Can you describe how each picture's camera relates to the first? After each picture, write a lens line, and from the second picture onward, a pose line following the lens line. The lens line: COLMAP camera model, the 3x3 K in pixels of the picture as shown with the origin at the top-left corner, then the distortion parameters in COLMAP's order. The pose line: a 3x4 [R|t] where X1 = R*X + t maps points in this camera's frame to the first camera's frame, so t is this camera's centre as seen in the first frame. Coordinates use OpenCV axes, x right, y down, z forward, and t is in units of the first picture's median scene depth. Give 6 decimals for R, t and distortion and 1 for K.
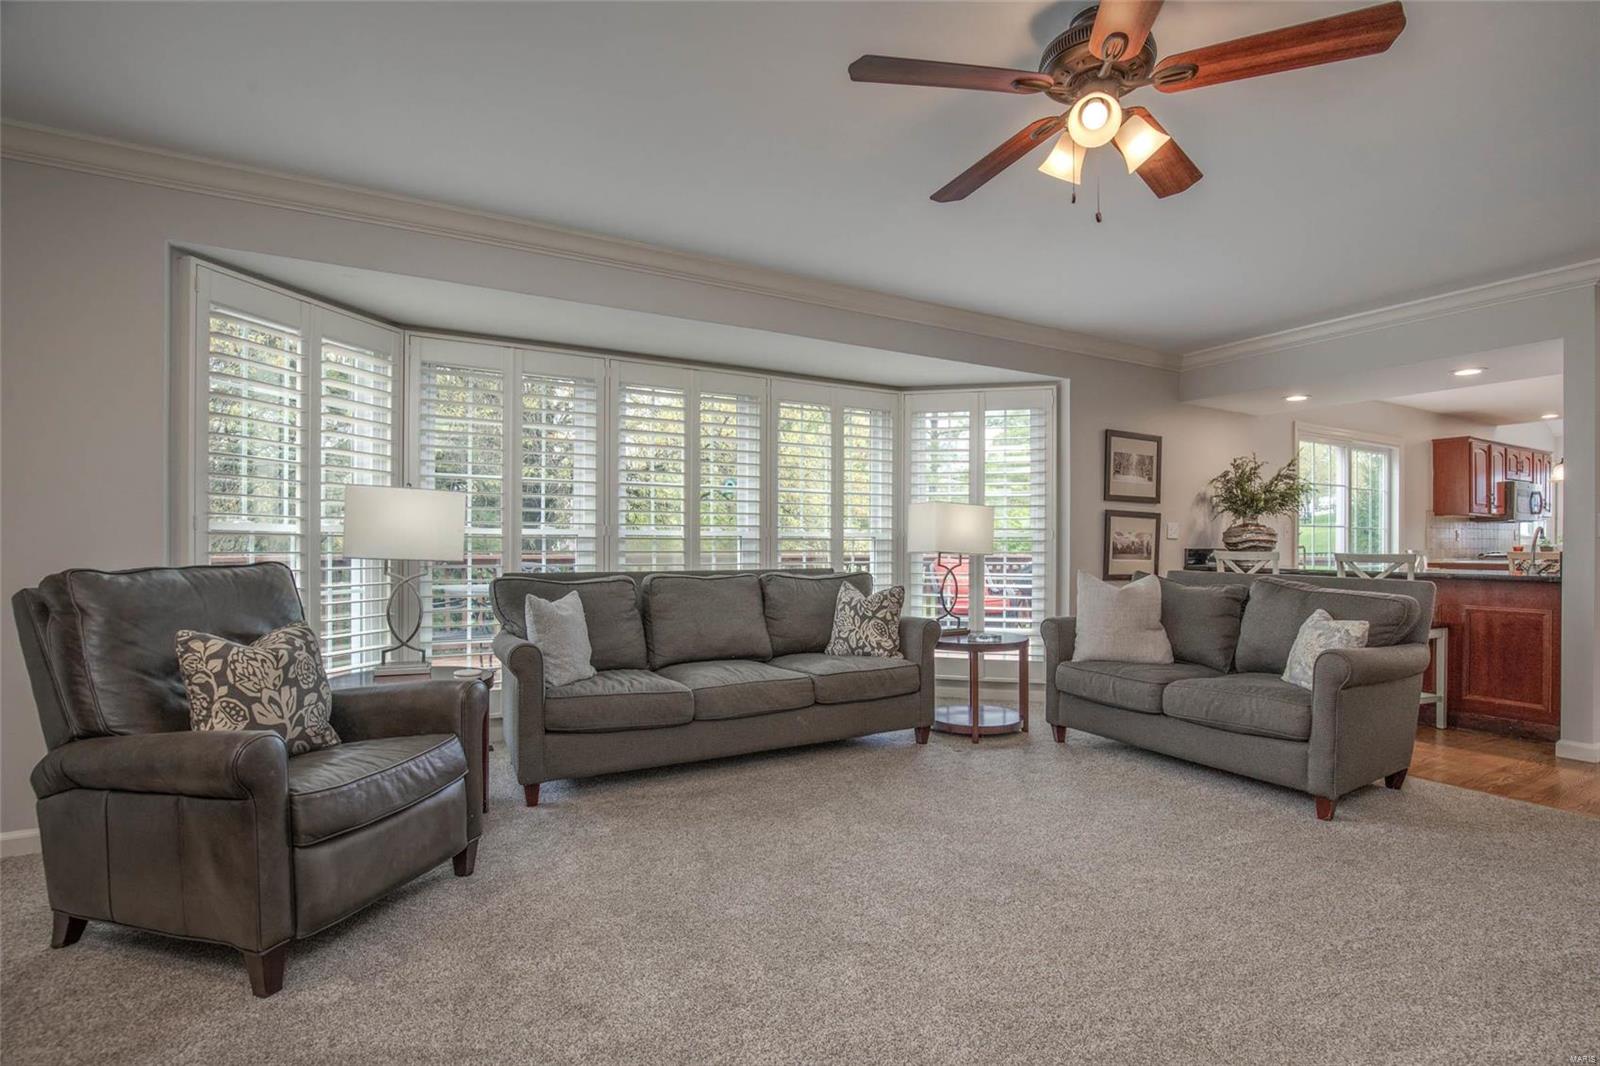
lens RADIAL K [[744.7, 0, 809.3], [0, 744.7, 534.0], [0, 0, 1]] dist [-0.025790, -0.000484]
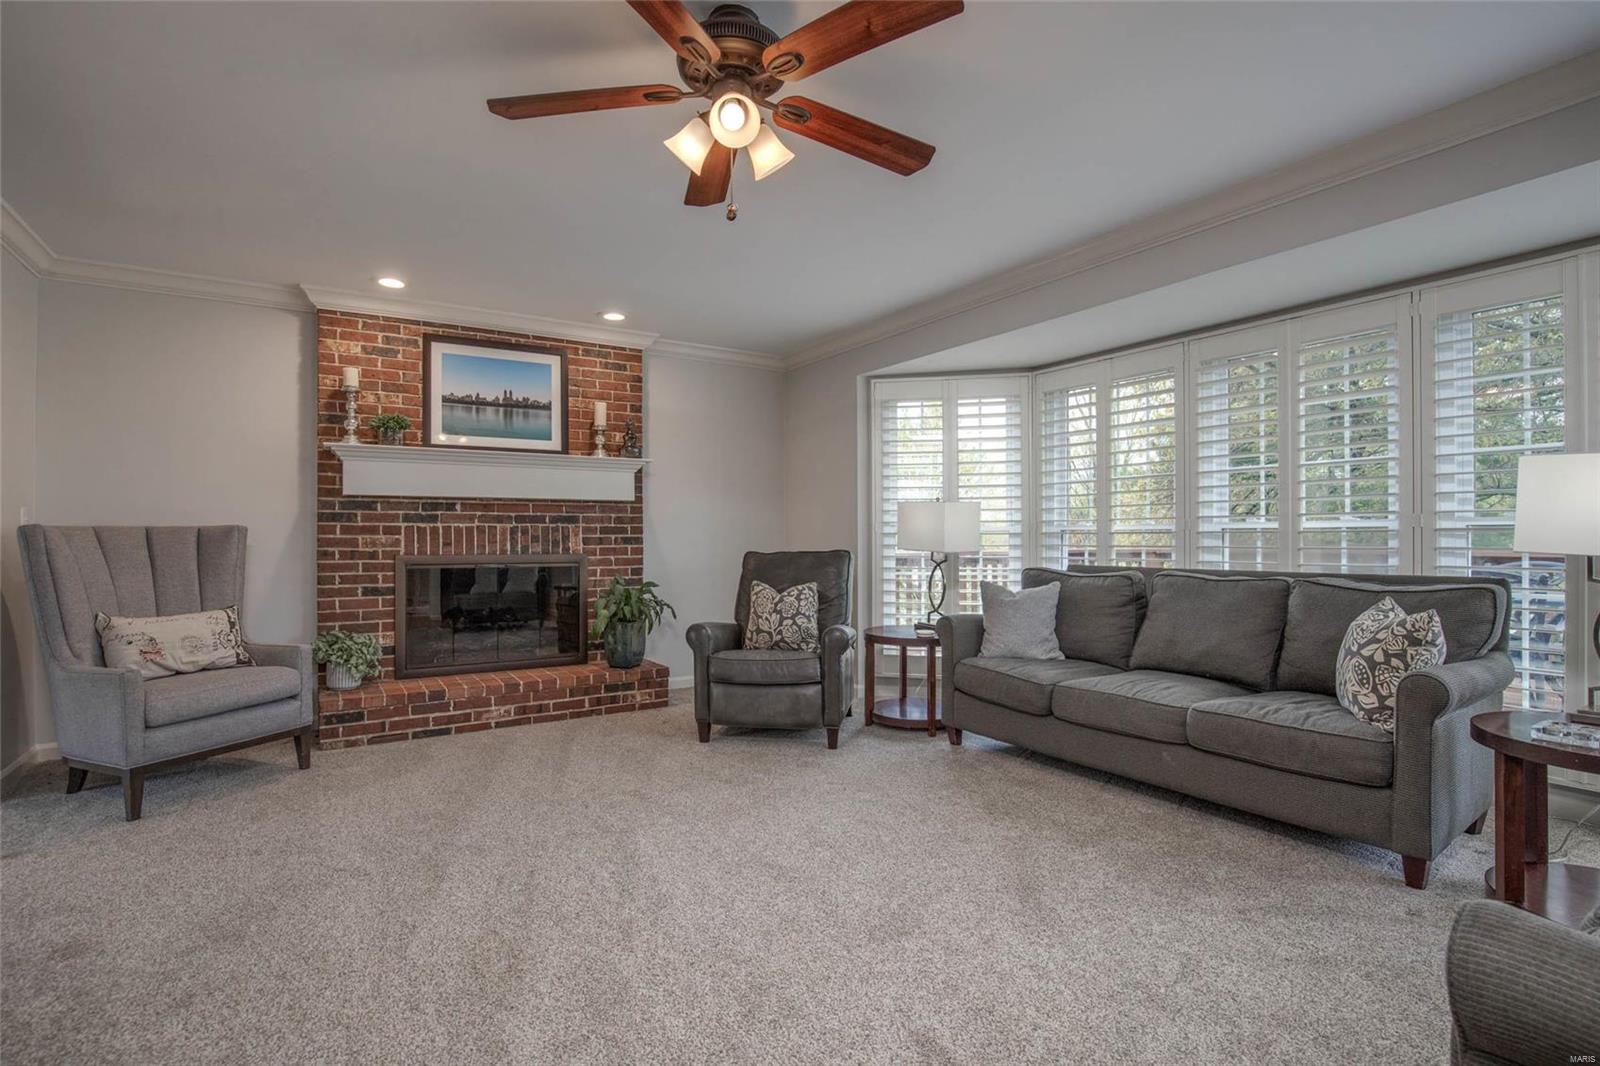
lens RADIAL K [[744.7, 0, 808.2], [0, 744.7, 542.6], [0, 0, 1]] dist [-0.025790, -0.000484]
pose [[0.076162, -0.000389, -0.997095, 0.754956], [0.016423, 0.999865, 0.000864, 0.012080], [0.996960, -0.016441, 0.076158, 0.561477]]
